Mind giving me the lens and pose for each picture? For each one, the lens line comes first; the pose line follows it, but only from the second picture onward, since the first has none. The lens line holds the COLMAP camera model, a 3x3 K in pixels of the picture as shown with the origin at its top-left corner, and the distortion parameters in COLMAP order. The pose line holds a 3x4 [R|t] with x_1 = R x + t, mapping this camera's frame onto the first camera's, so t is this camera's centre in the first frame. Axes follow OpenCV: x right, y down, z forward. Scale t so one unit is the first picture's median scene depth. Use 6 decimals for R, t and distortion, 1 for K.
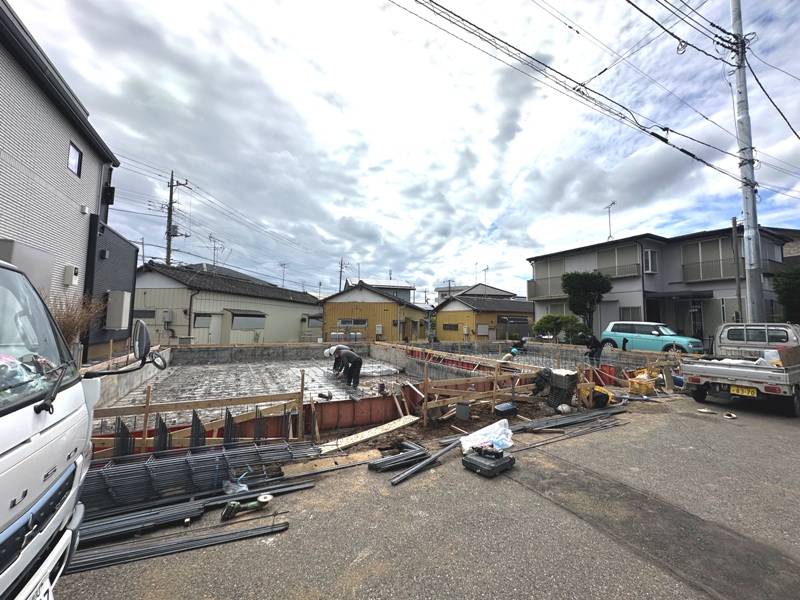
lens RADIAL K [[318.1, 0, 400.3], [0, 318.1, 298.4], [0, 0, 1]] dist [-0.003643, 0.000896]
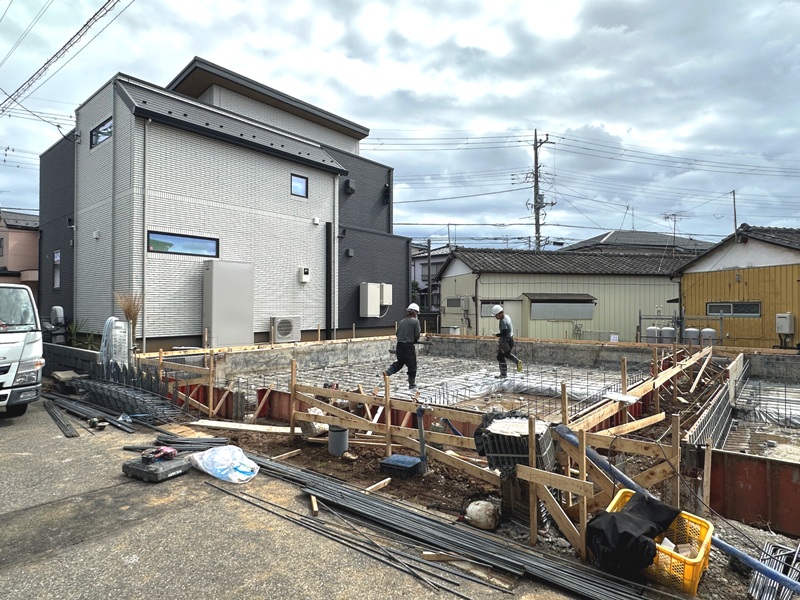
lens RADIAL K [[464.5, 0, 399.3], [0, 464.5, 299.2], [0, 0, 1]] dist [-0.003273, 0.000614]
pose [[0.394749, -0.030782, -0.918273, 0.406074], [0.073021, 0.997328, -0.002041, 0.028417], [0.915883, -0.066247, 0.395942, 0.274018]]
